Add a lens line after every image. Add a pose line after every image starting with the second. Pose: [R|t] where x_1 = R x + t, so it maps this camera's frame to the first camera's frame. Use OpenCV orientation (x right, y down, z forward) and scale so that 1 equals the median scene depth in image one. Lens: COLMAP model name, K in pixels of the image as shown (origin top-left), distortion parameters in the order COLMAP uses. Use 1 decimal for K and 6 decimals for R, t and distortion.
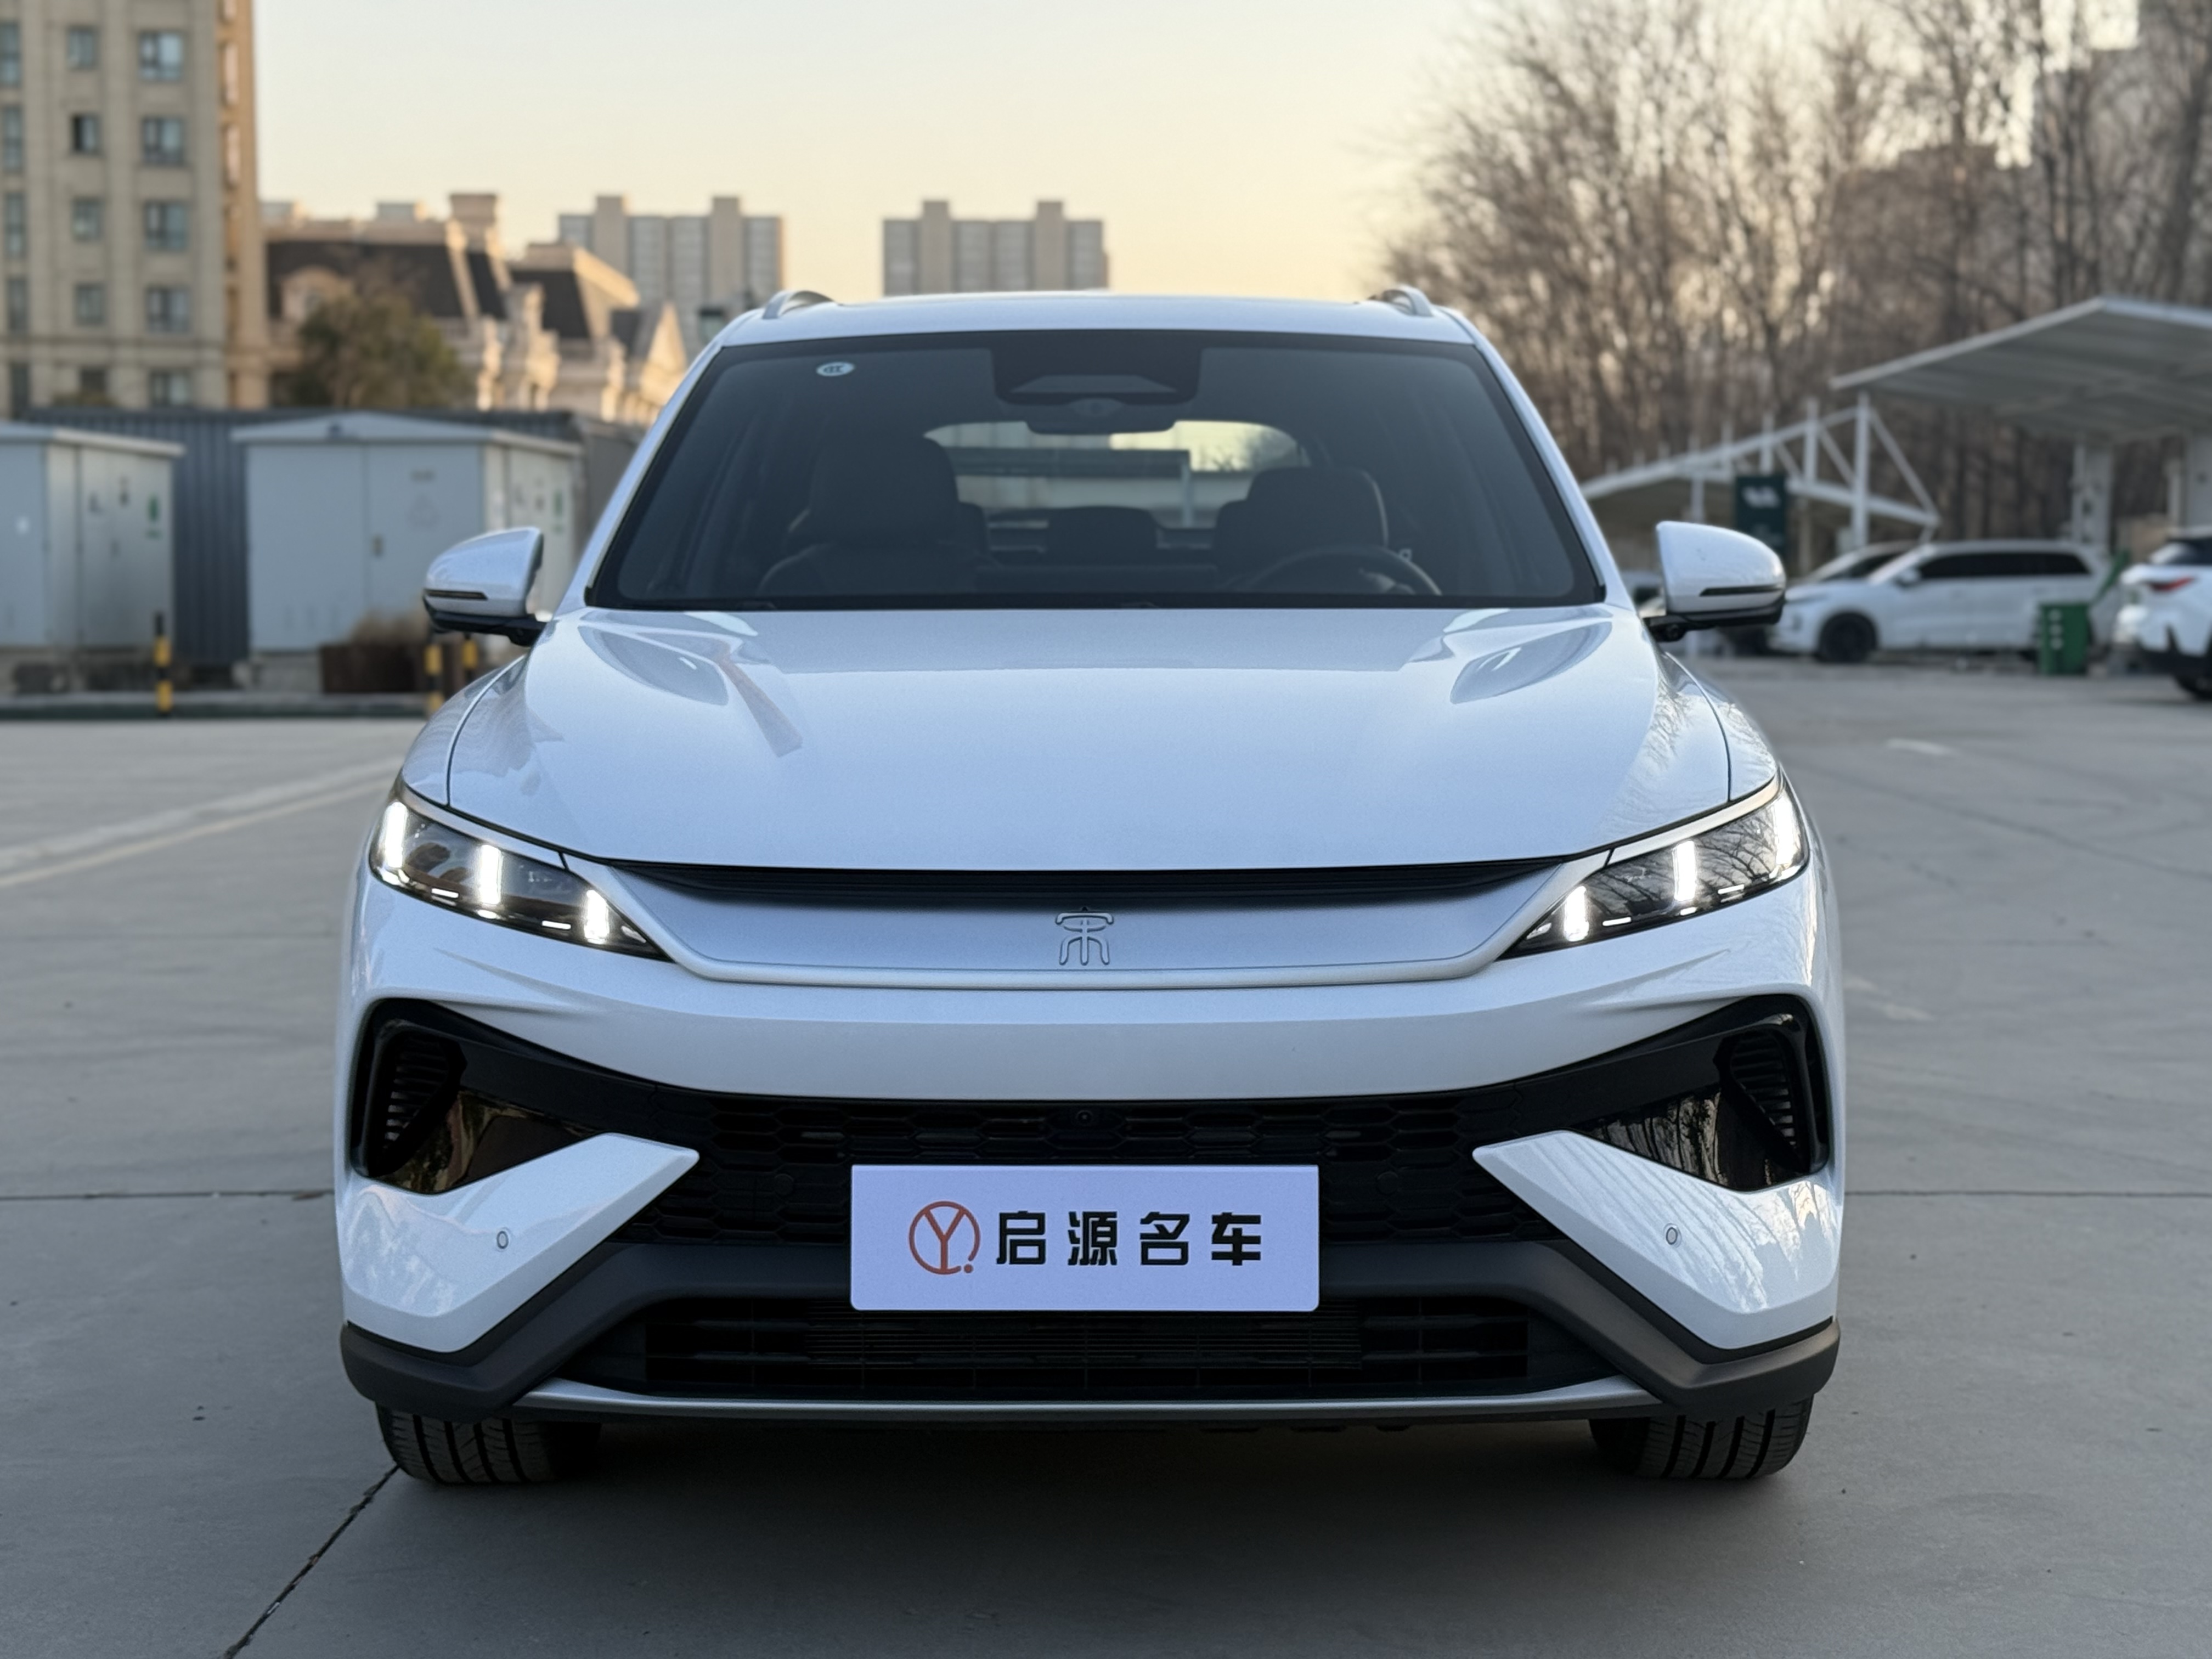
lens RADIAL K [[3578.8, 0, 1106.1], [0, 3578.8, 829.6], [0, 0, 1]] dist [-0.017610, 0.000000]
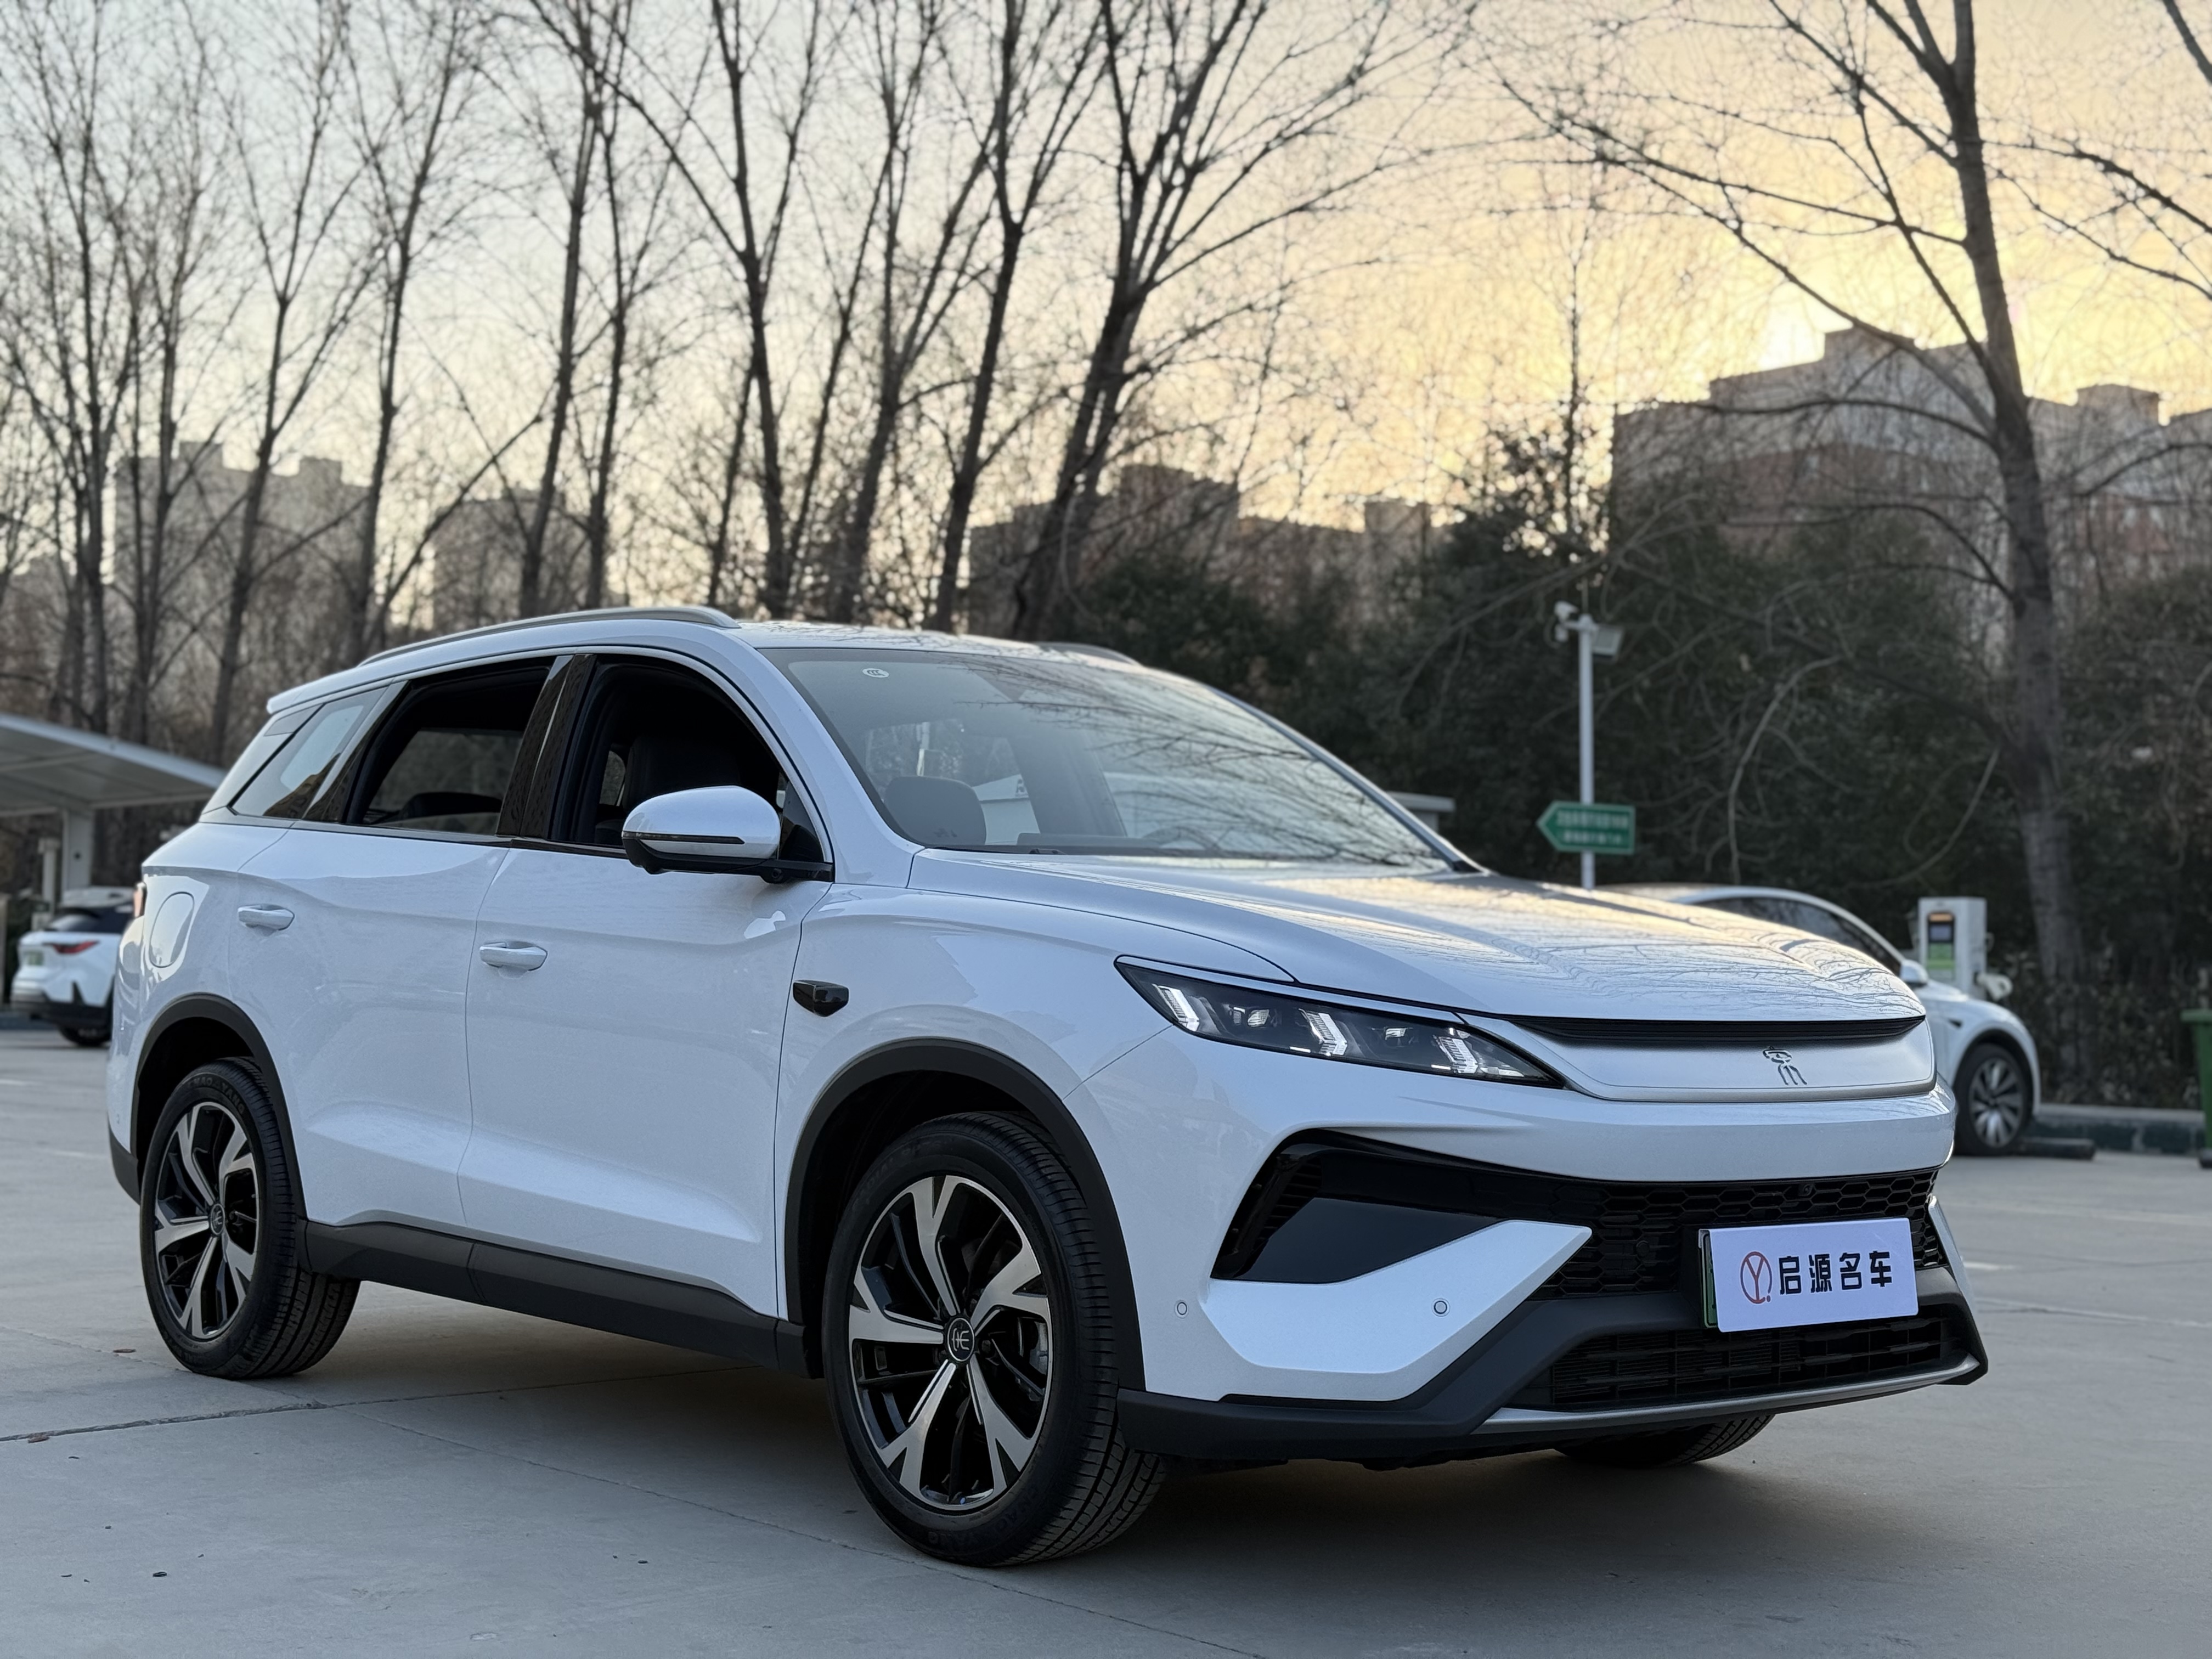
lens RADIAL K [[3095.6, 0, 1106.9], [0, 3095.6, 831.9], [0, 0, 1]] dist [-0.014206, 0.000000]
pose [[0.798230, 0.033627, 0.601413, -0.987108], [0.031319, 0.994773, -0.097189, 0.049513], [-0.601538, 0.096415, 0.793005, 0.167424]]
